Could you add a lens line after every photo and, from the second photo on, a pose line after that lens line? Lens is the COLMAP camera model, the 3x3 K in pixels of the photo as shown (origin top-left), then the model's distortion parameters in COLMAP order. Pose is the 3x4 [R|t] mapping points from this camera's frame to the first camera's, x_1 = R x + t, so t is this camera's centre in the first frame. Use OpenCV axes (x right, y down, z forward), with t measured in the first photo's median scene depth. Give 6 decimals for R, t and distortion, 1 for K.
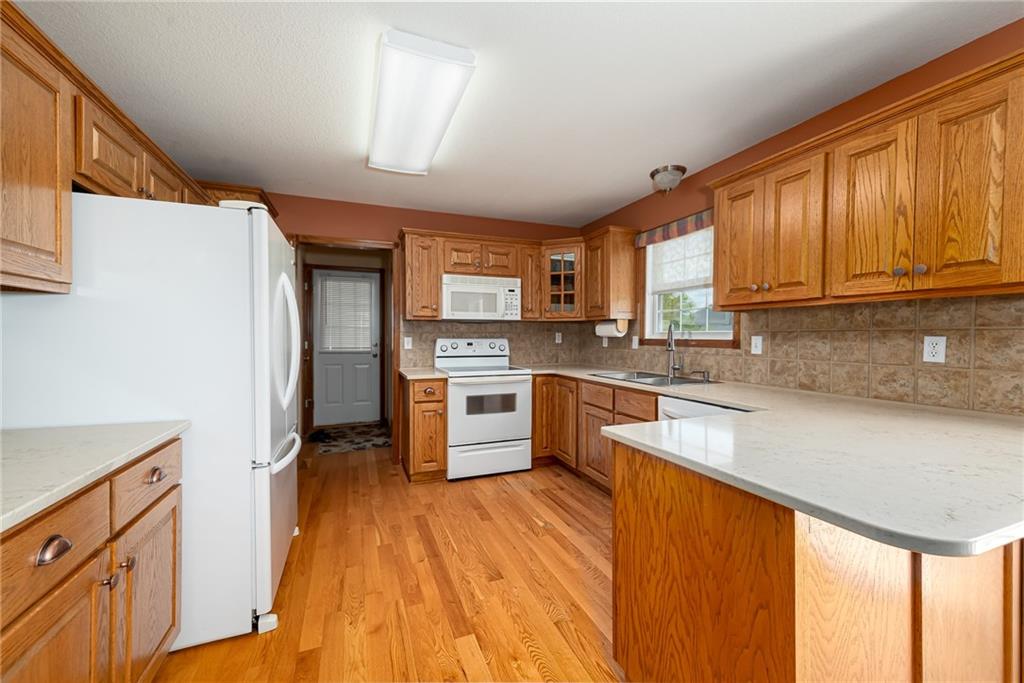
lens RADIAL K [[400.4, 0, 512.2], [0, 400.4, 338.8], [0, 0, 1]] dist [0.007580, 0.000161]
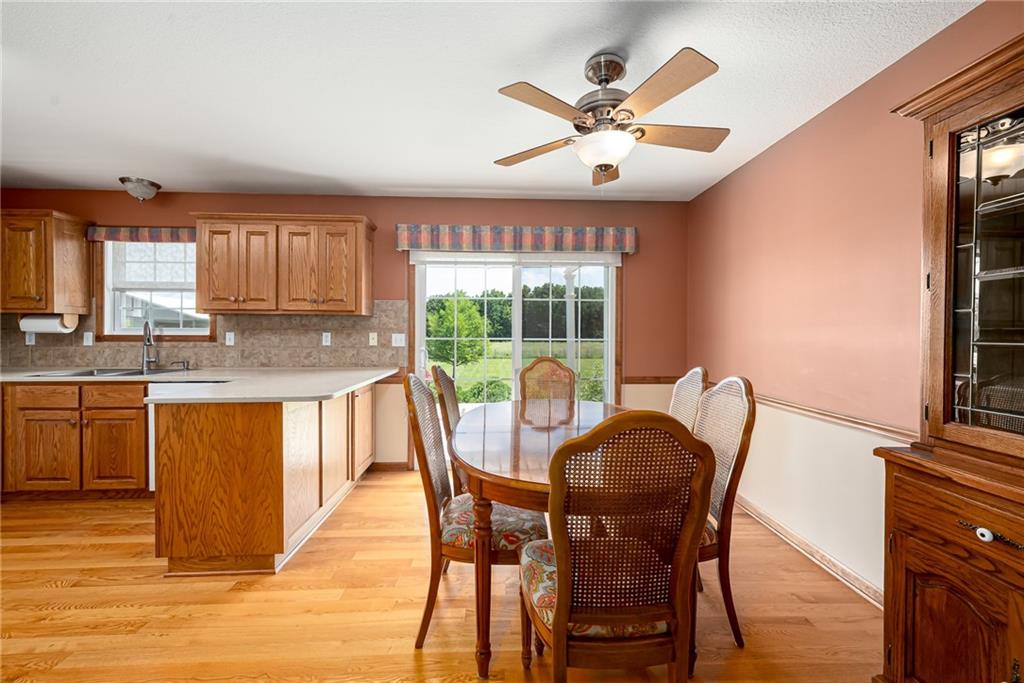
lens RADIAL K [[400.4, 0, 512.2], [0, 400.4, 338.8], [0, 0, 1]] dist [0.007580, 0.000161]
pose [[0.329463, -0.015345, 0.944044, -0.438263], [0.005667, 0.999882, 0.014275, 0.001505], [-0.944152, 0.000646, 0.329511, -0.434353]]
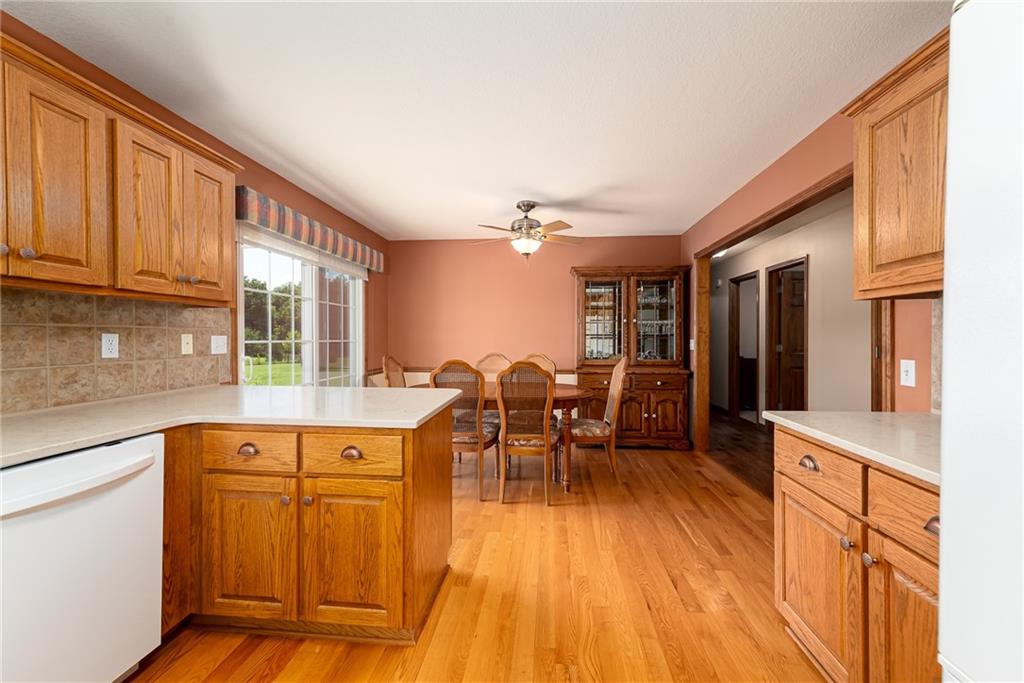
lens RADIAL K [[400.4, 0, 512.2], [0, 400.4, 338.8], [0, 0, 1]] dist [0.007580, 0.000161]
pose [[-0.889414, -0.008012, 0.457033, -0.312883], [-0.001346, 0.999888, 0.014908, -0.007888], [-0.457101, 0.012644, -0.889325, 1.181779]]
